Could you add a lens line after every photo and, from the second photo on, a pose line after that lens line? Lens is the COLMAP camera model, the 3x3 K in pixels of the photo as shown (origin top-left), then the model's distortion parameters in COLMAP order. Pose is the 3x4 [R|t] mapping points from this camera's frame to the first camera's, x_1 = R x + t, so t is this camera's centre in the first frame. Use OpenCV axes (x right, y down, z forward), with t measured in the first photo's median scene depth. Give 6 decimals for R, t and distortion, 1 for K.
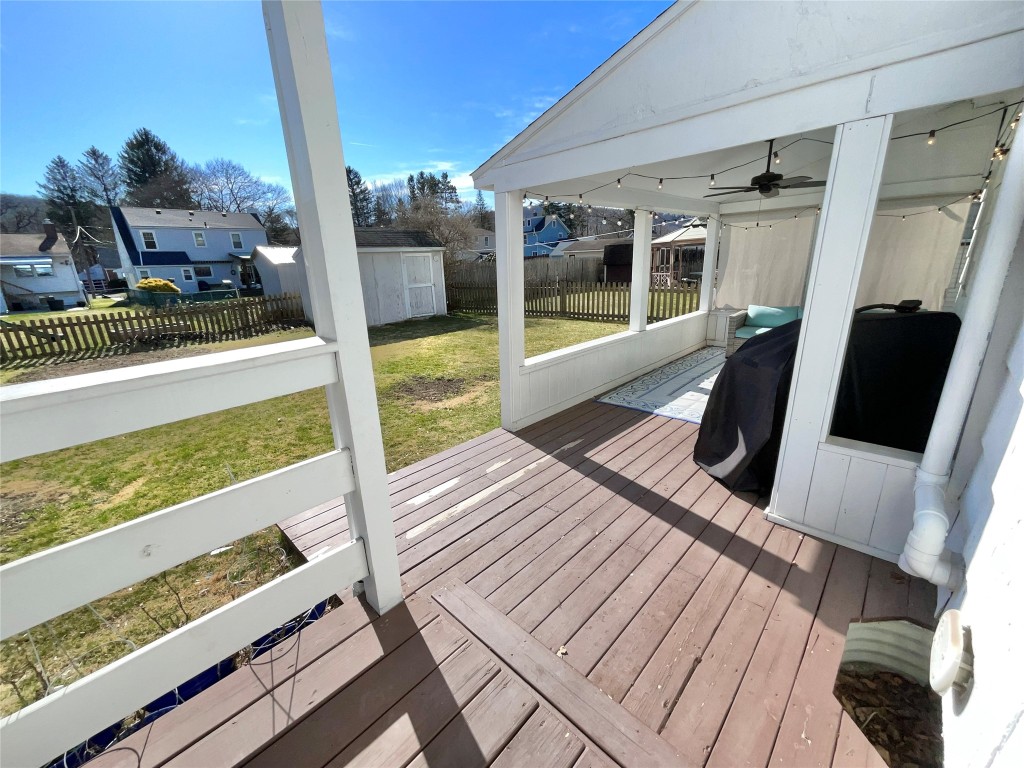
lens RADIAL K [[415.3, 0, 511.0], [0, 415.3, 383.1], [0, 0, 1]] dist [0.002032, -0.000093]
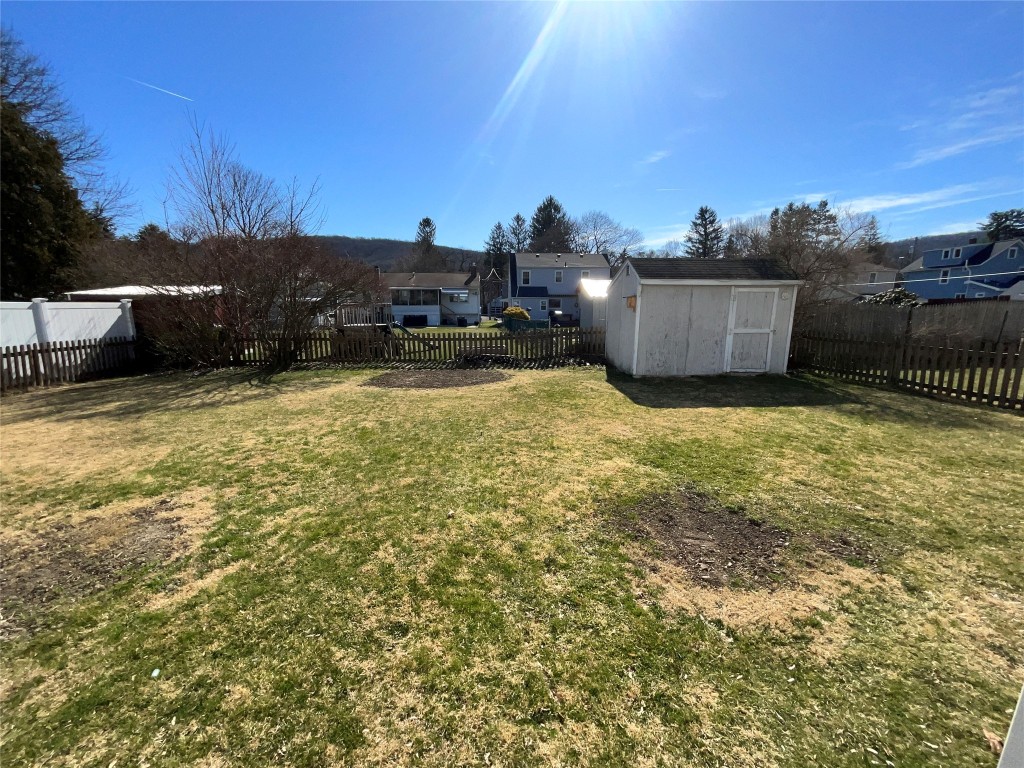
lens RADIAL K [[415.3, 0, 517.0], [0, 415.3, 385.7], [0, 0, 1]] dist [0.002032, -0.000093]
pose [[0.737173, 0.168320, -0.654404, -0.027082], [-0.221370, 0.975189, 0.001461, -0.048878], [0.638414, 0.143788, 0.756143, 0.190163]]
